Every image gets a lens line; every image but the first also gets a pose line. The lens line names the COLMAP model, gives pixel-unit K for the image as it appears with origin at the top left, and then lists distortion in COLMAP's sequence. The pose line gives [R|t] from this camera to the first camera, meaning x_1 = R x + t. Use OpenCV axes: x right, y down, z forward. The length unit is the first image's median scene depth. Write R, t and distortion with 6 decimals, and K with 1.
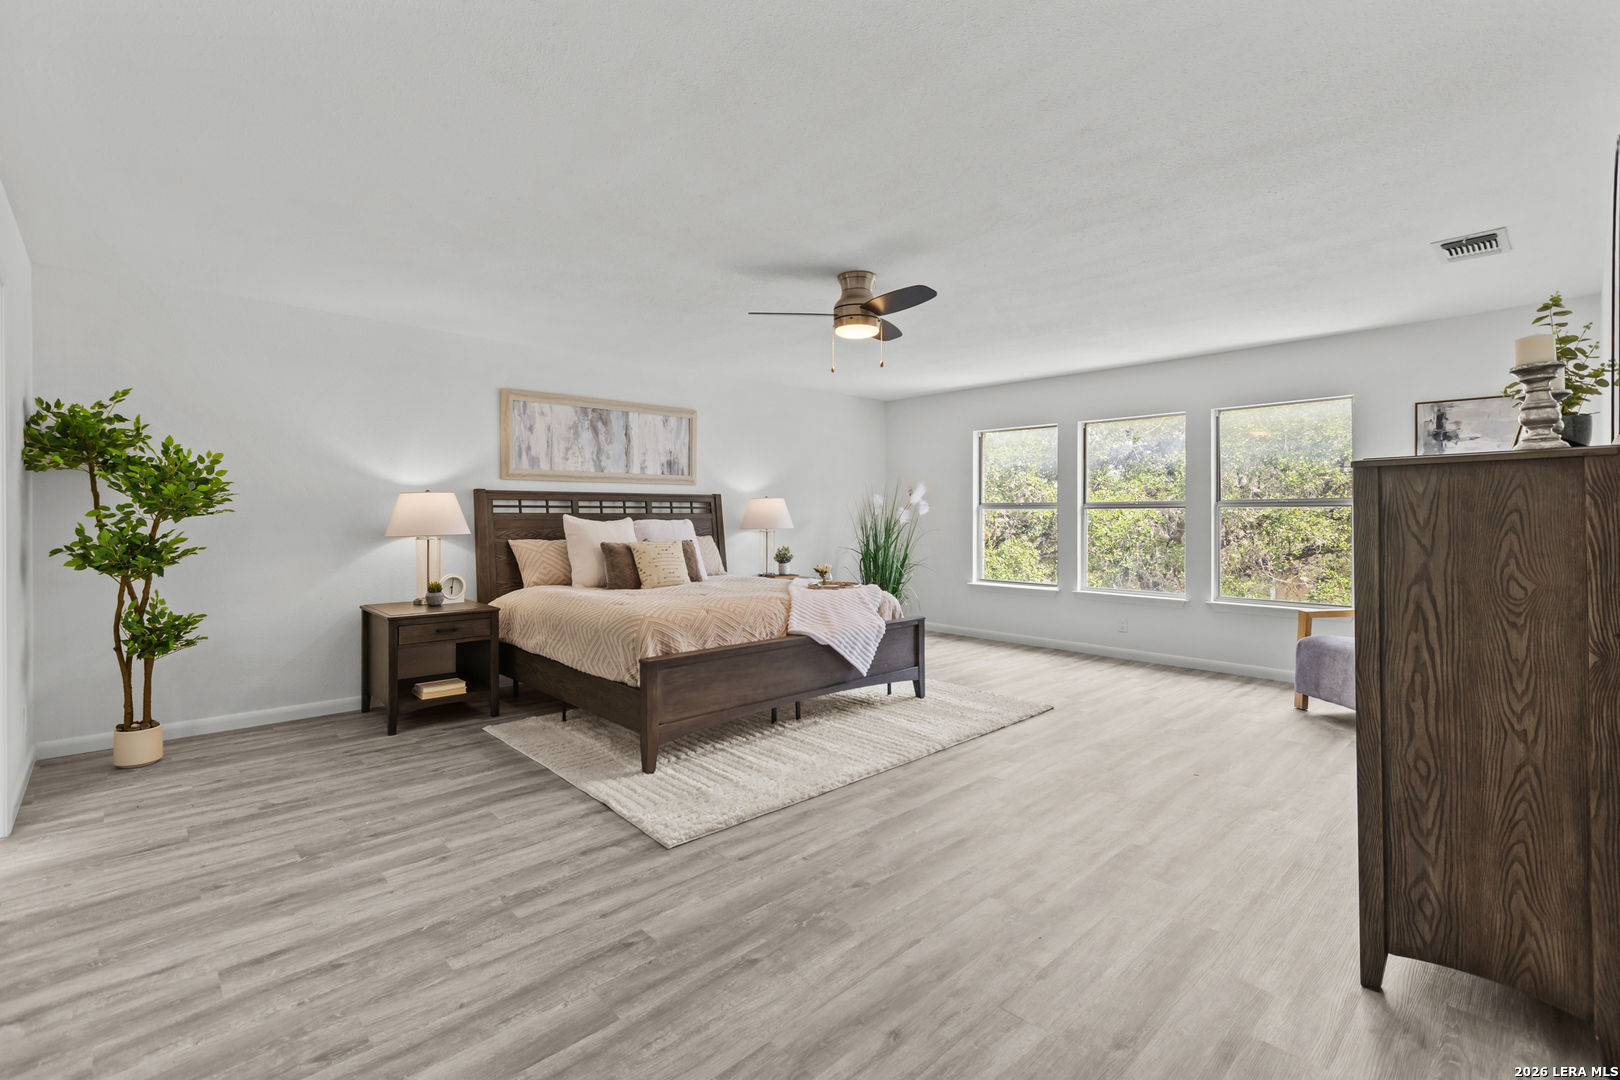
lens RADIAL K [[731.4, 0, 786.3], [0, 731.4, 508.3], [0, 0, 1]] dist [-0.004471, -0.000013]
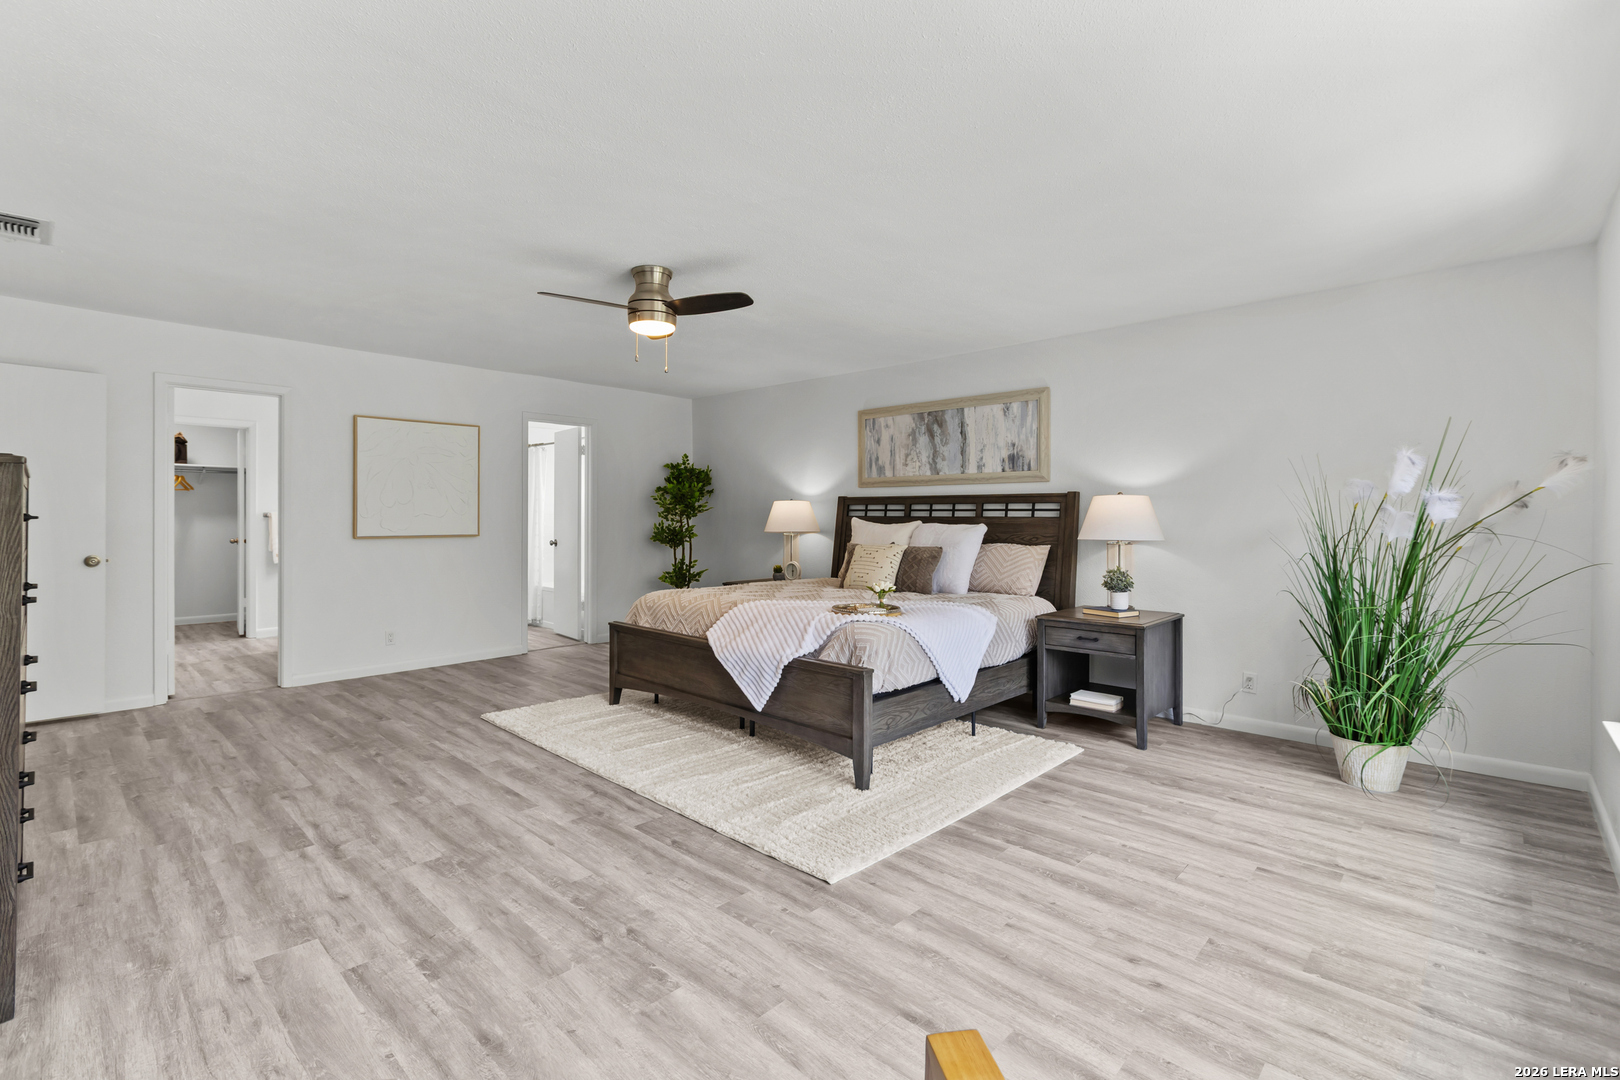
lens RADIAL K [[731.4, 0, 813.6], [0, 731.4, 512.1], [0, 0, 1]] dist [-0.004471, -0.000013]
pose [[0.068737, -0.005046, -0.997622, 0.744750], [0.001997, 0.999986, -0.004921, 0.005473], [0.997633, -0.001654, 0.068747, 0.793075]]
